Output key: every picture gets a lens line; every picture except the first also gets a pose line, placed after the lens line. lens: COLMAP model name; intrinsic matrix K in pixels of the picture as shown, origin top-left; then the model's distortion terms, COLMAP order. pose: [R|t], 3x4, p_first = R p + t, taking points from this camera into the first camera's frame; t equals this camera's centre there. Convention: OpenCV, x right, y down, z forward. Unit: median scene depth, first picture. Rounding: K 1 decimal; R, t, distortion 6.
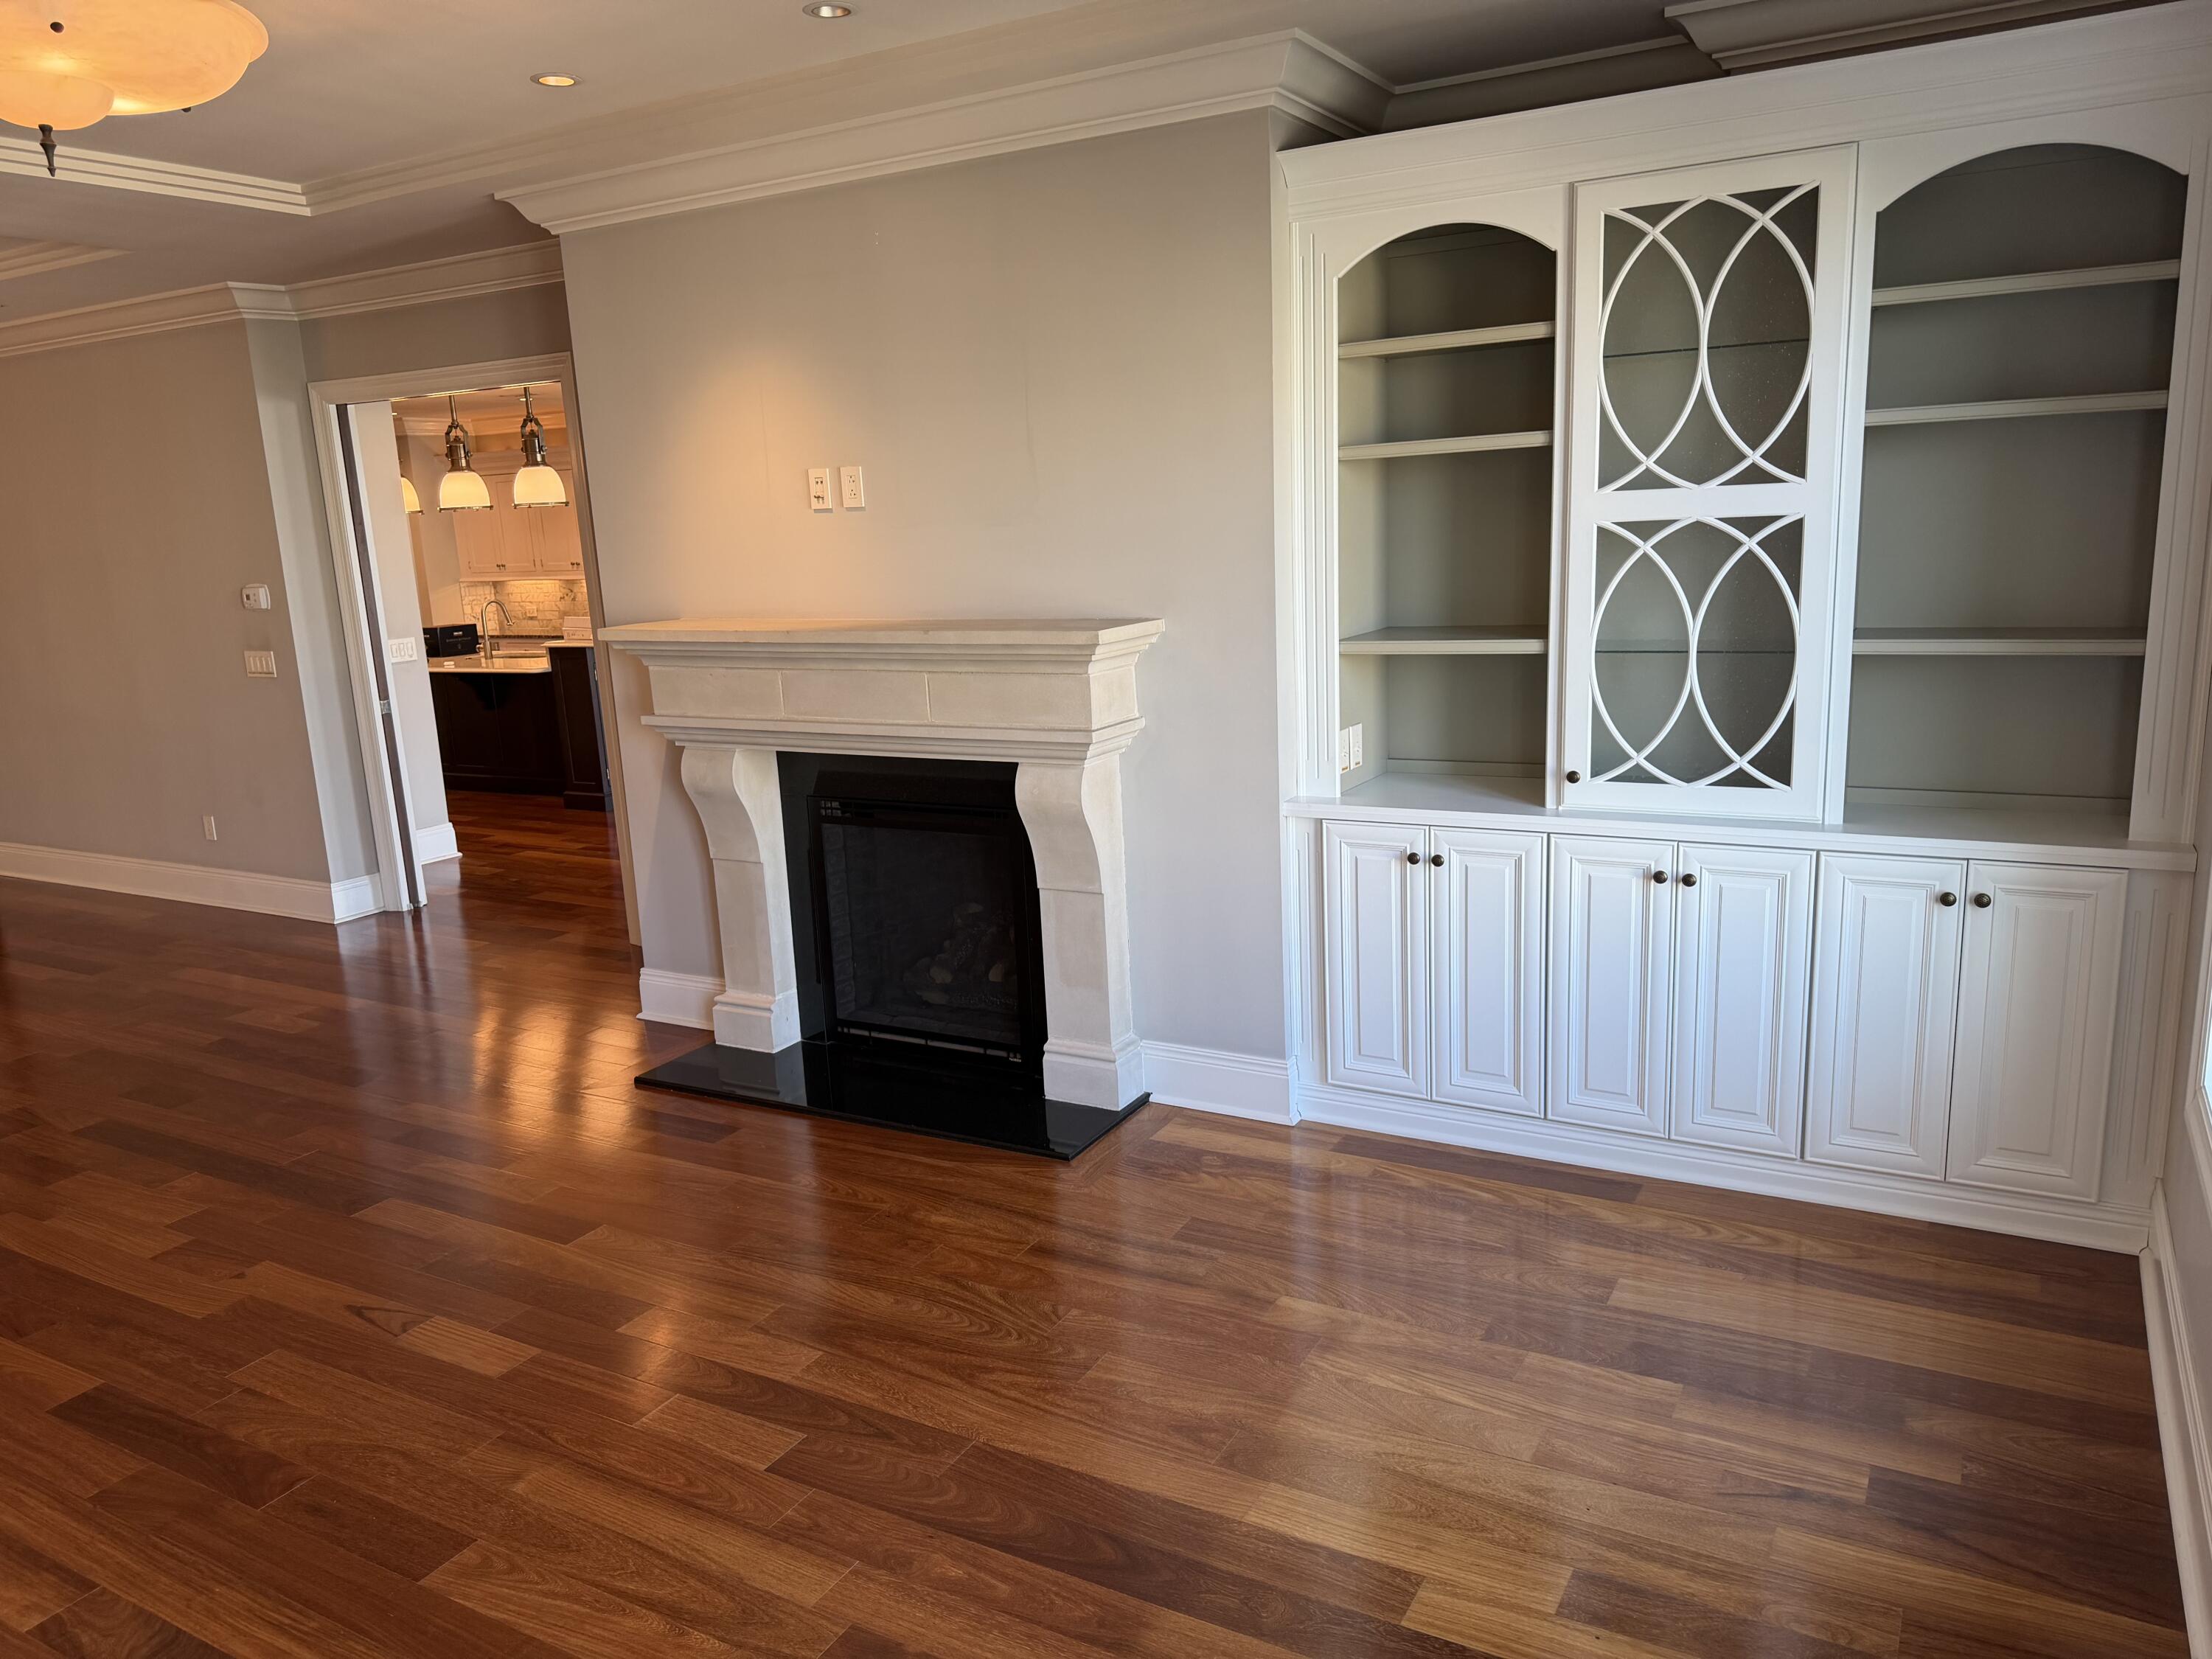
lens RADIAL K [[1567.5, 0, 1106.0], [0, 1567.5, 829.5], [0, 0, 1]] dist [0.025031, -0.001689]
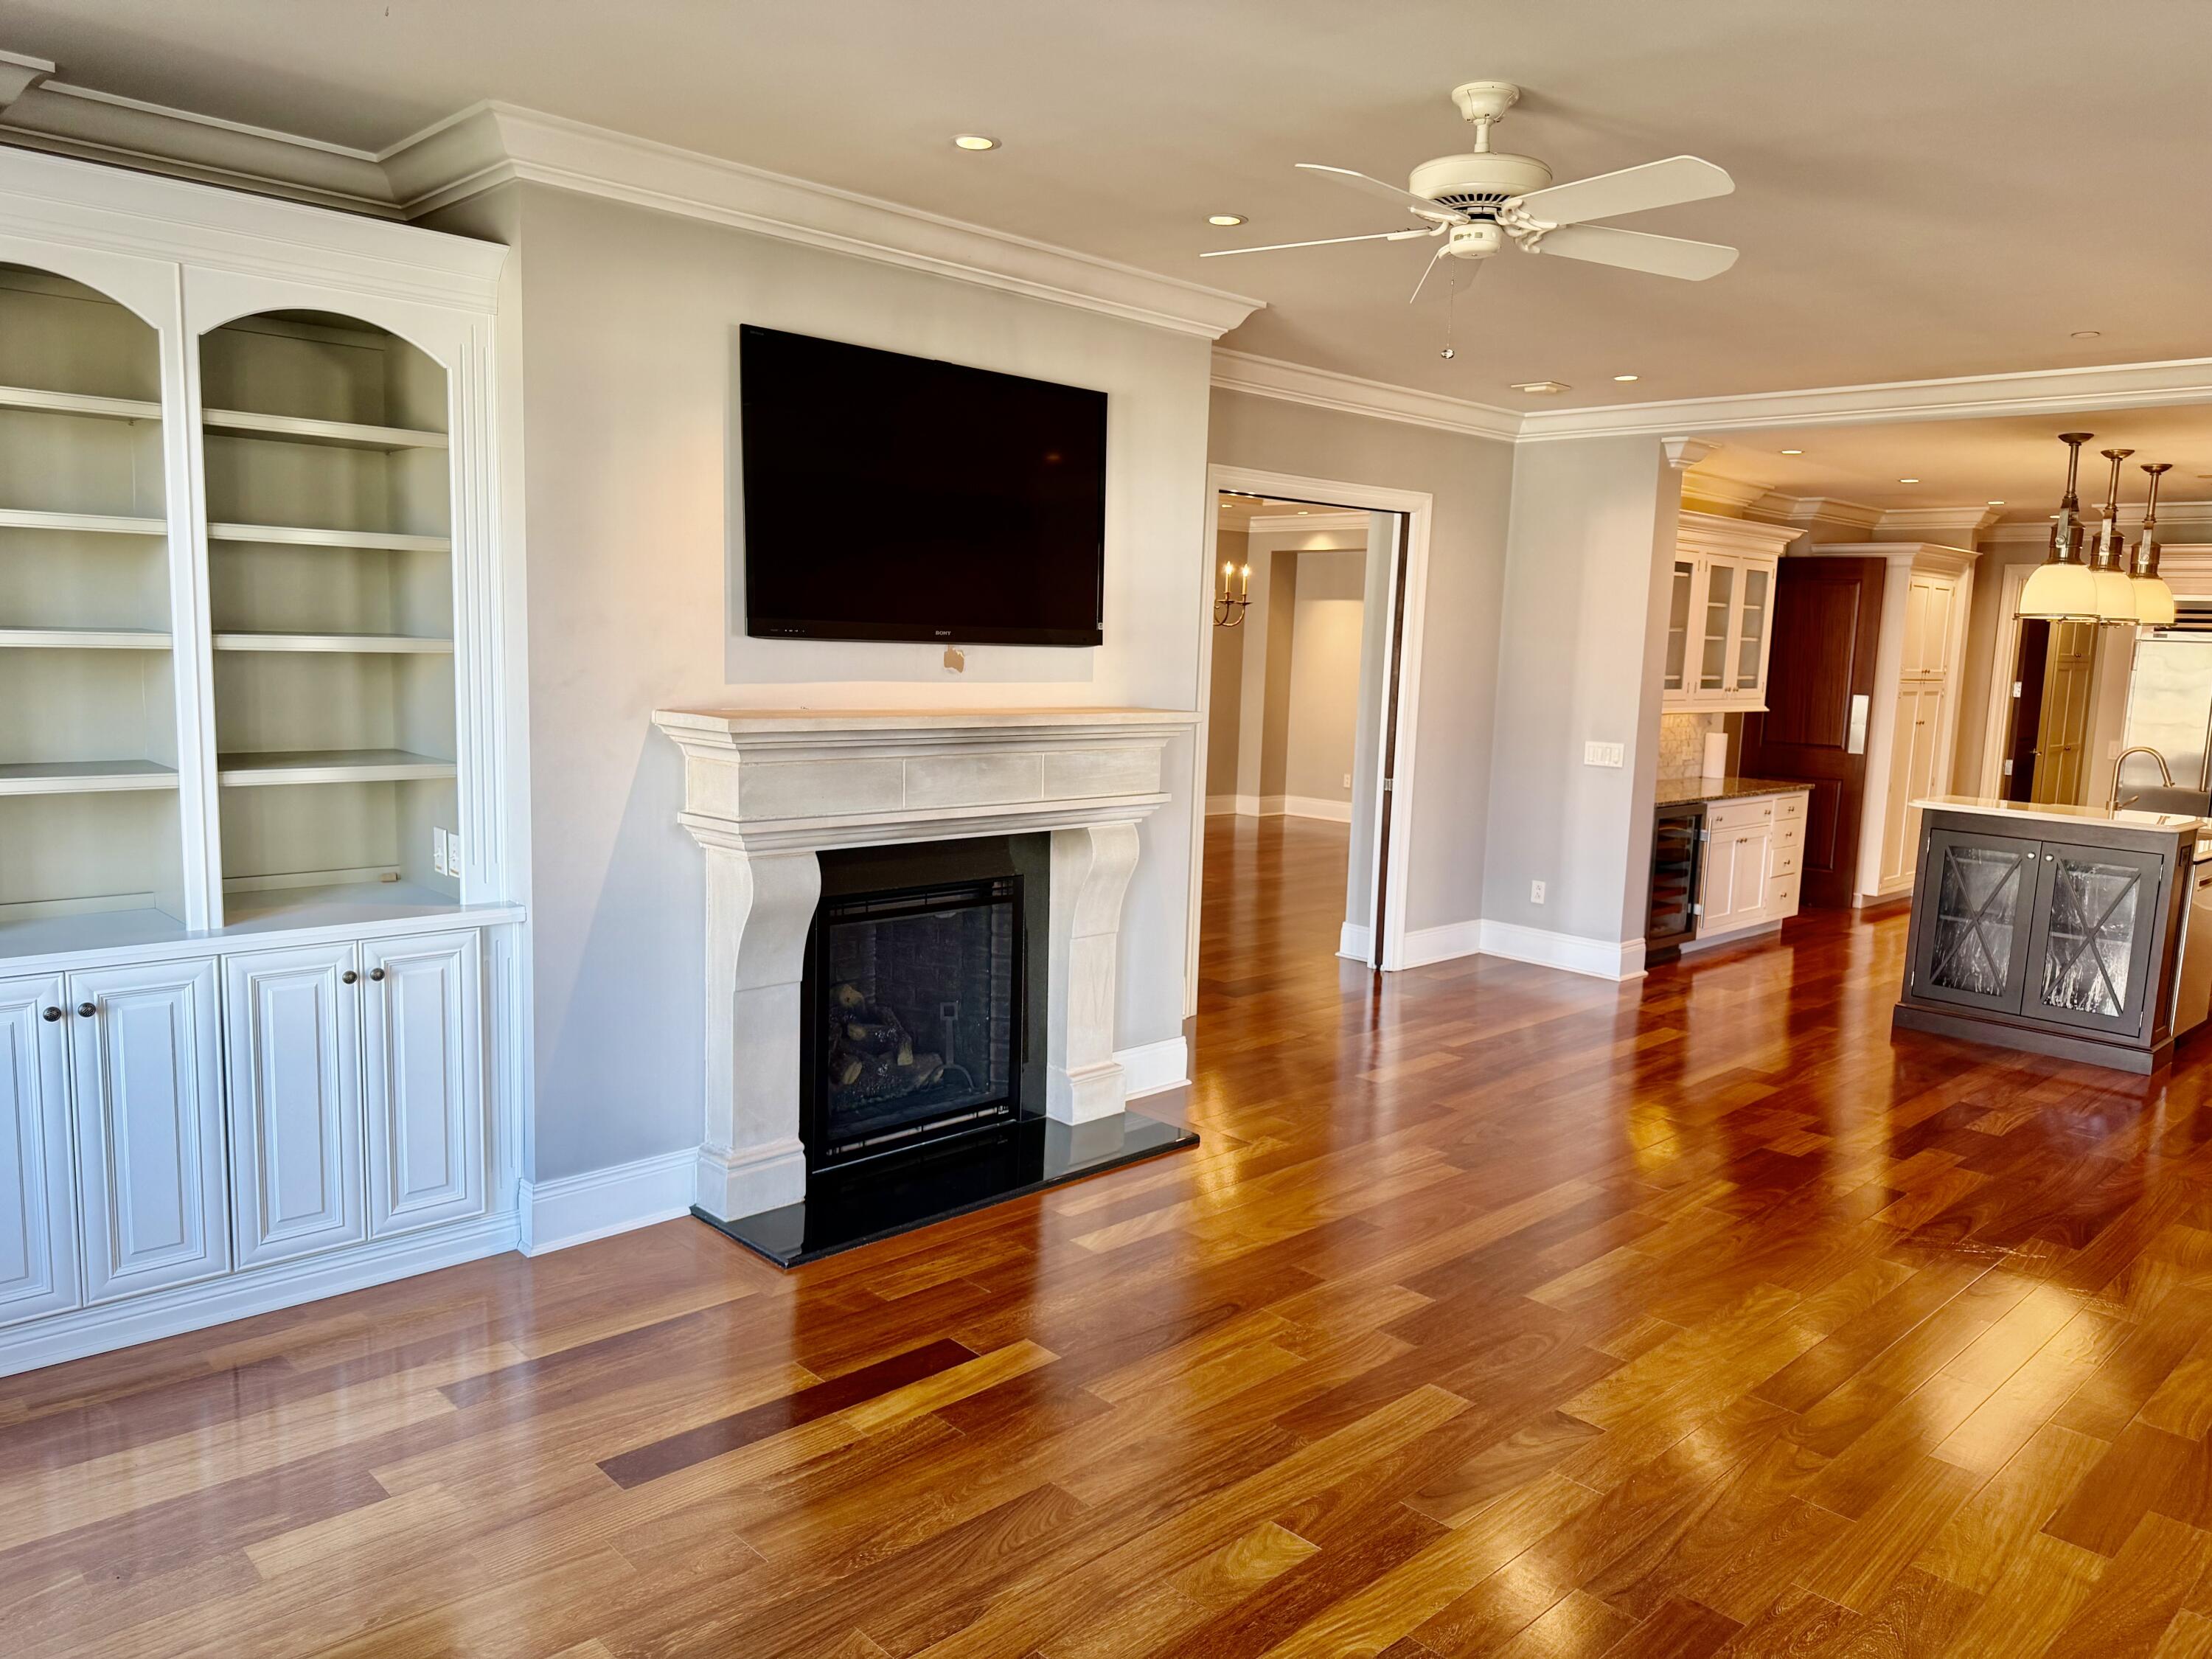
lens RADIAL K [[1567.5, 0, 1106.0], [0, 1567.5, 829.5], [0, 0, 1]] dist [0.025031, -0.001689]
pose [[0.278681, -0.074374, 0.957500, -1.014722], [0.139155, 0.989603, 0.036366, -0.071552], [-0.950249, 0.123106, 0.286133, 0.577490]]
